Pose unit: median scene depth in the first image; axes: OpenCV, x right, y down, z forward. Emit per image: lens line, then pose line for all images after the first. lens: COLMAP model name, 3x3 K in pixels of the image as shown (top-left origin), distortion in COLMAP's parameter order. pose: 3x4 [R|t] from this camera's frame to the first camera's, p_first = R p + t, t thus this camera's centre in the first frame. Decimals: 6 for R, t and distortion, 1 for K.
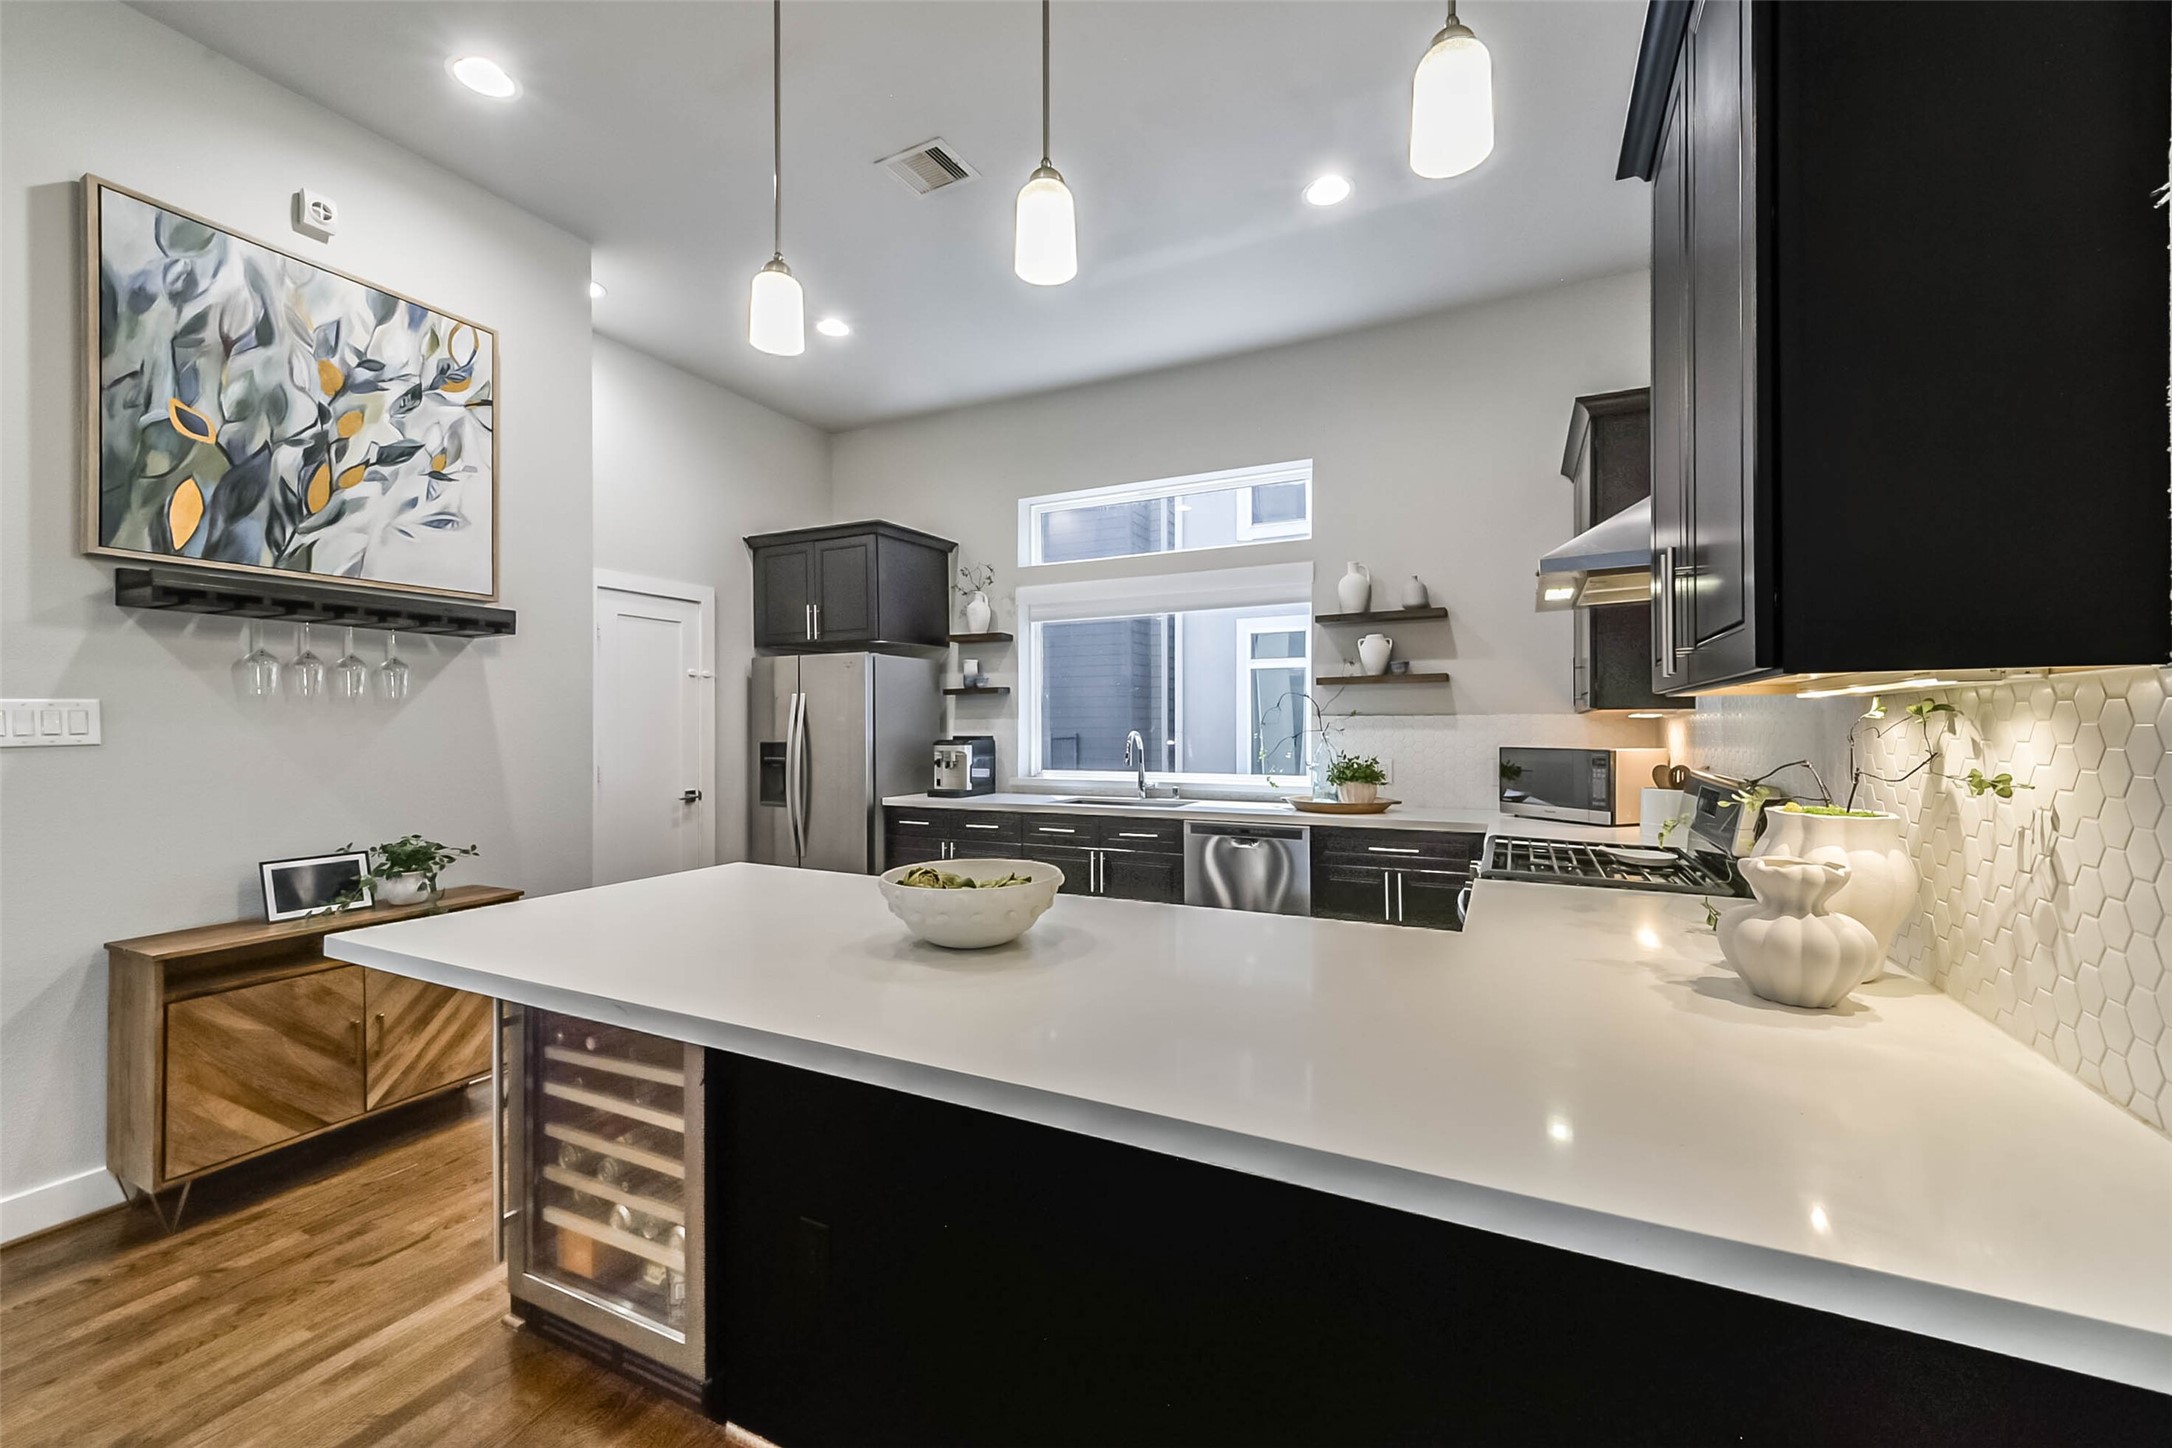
lens RADIAL K [[850.9, 0, 1088.6], [0, 850.9, 722.4], [0, 0, 1]] dist [0.008243, -0.000377]
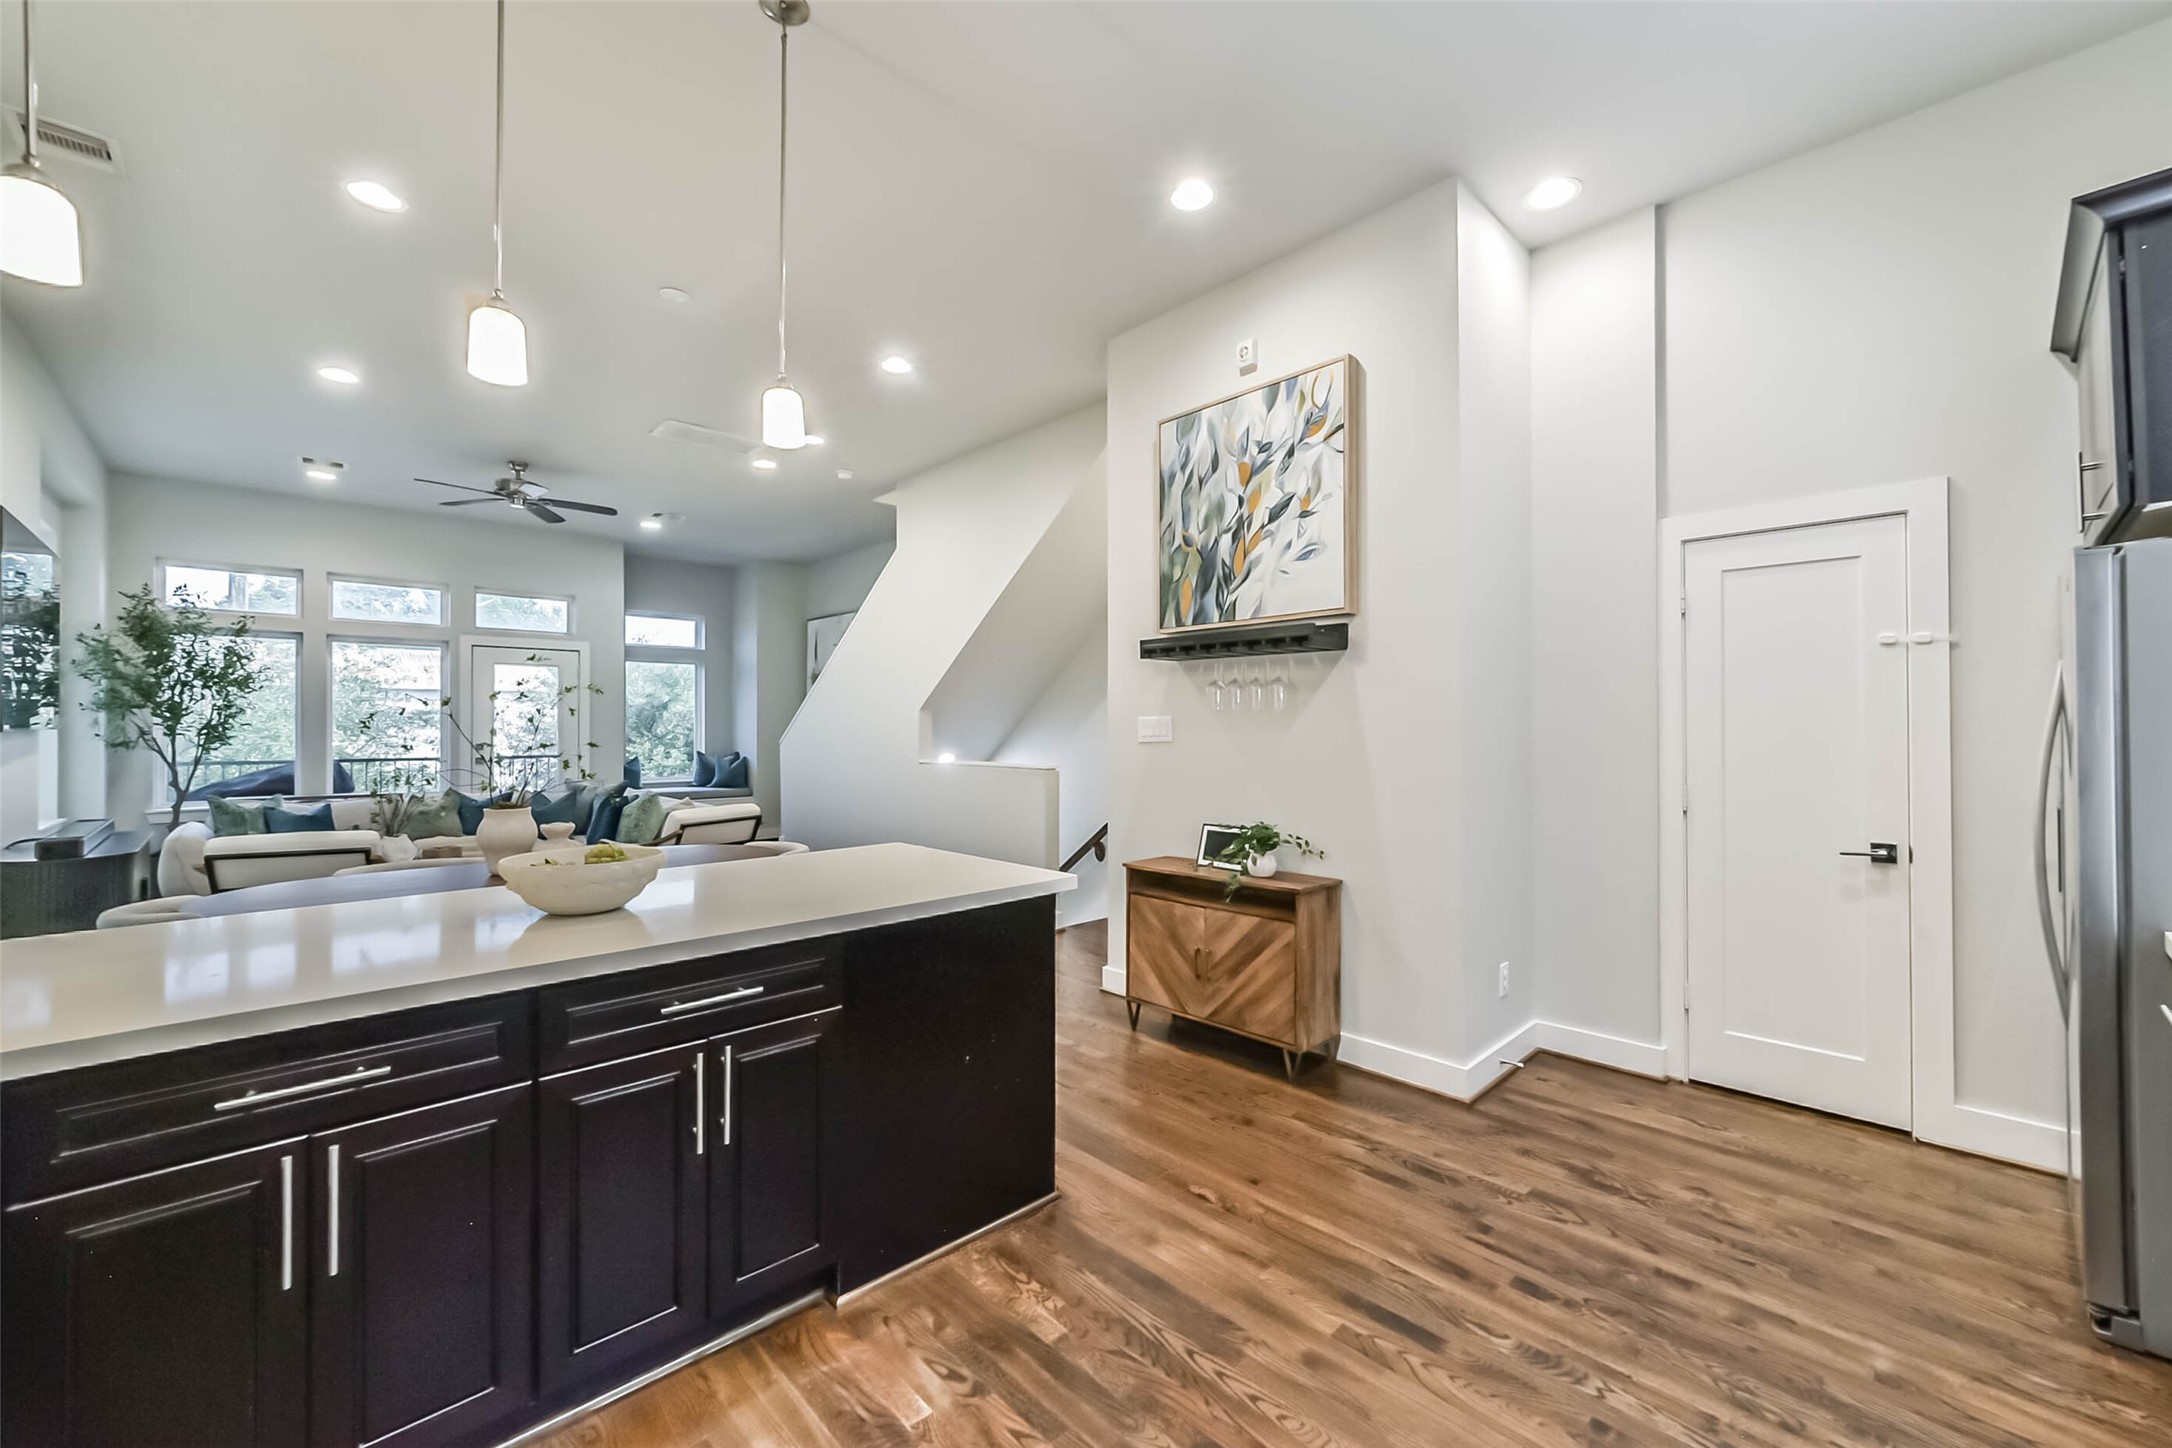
lens RADIAL K [[863.0, 0, 1091.1], [0, 863.0, 720.9], [0, 0, 1]] dist [-0.000576, -0.000089]
pose [[-0.340218, -0.004625, -0.940335, 0.423611], [0.008316, 0.999934, -0.007927, -0.003341], [0.940310, -0.010517, -0.340157, 1.111276]]
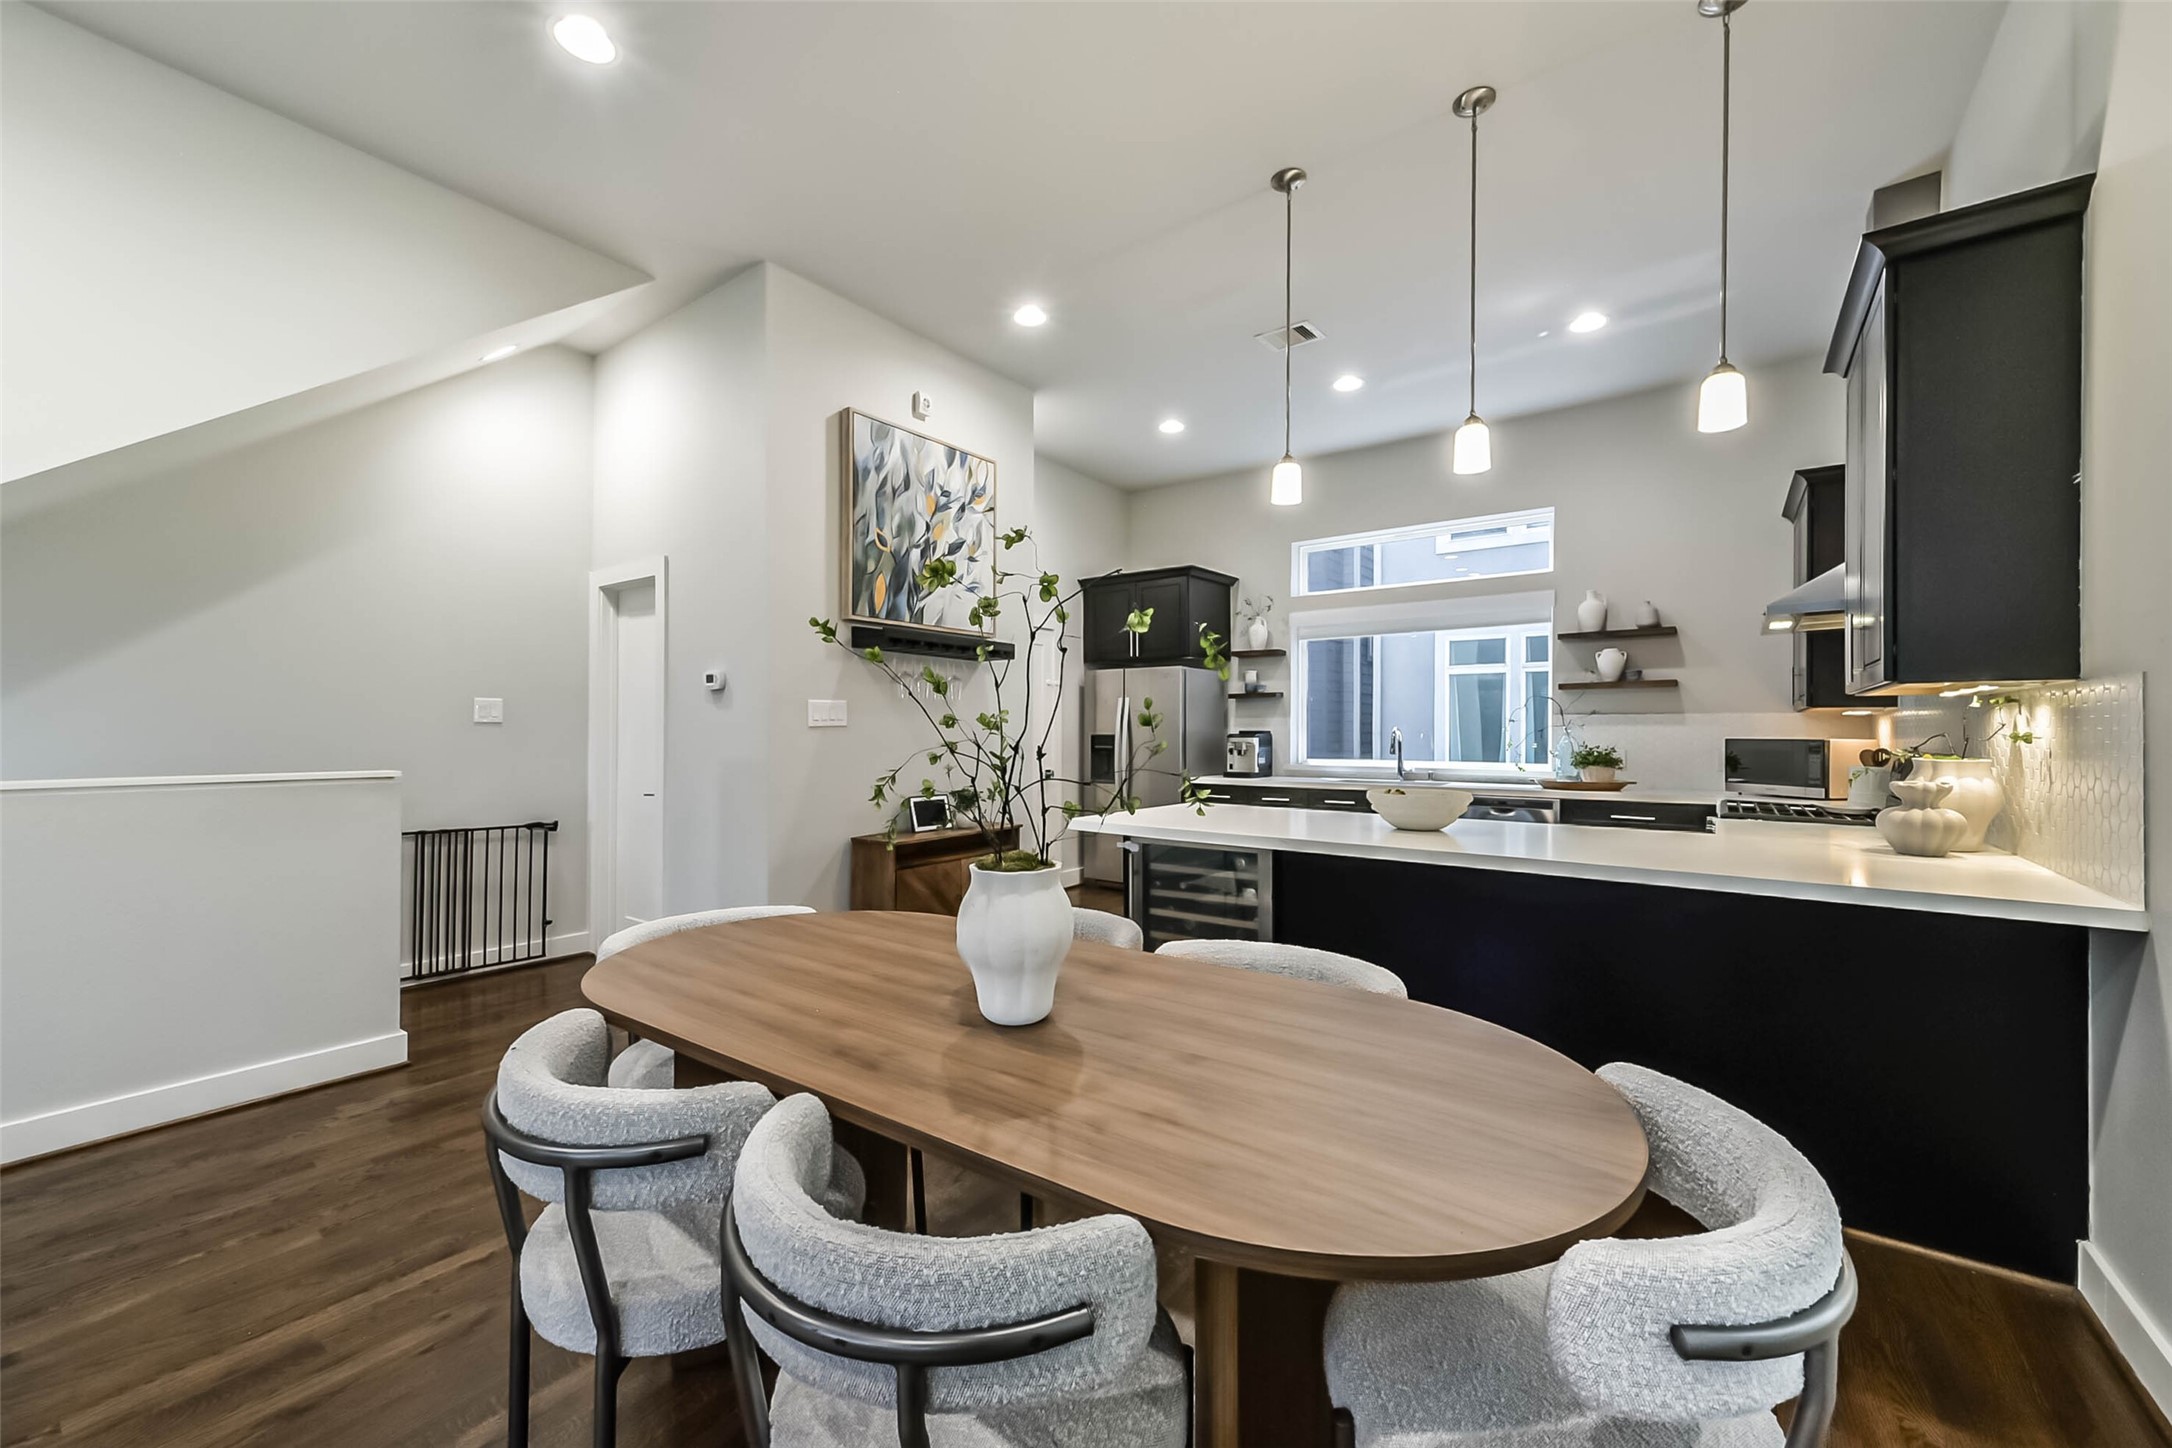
lens RADIAL K [[840.5, 0, 1090.8], [0, 840.5, 731.4], [0, 0, 1]] dist [0.011021, -0.000063]
pose [[0.984269, 0.005173, -0.176599, -0.267403], [-0.004364, 0.999978, 0.004966, 0.020024], [0.176621, -0.004118, 0.984270, -0.480306]]
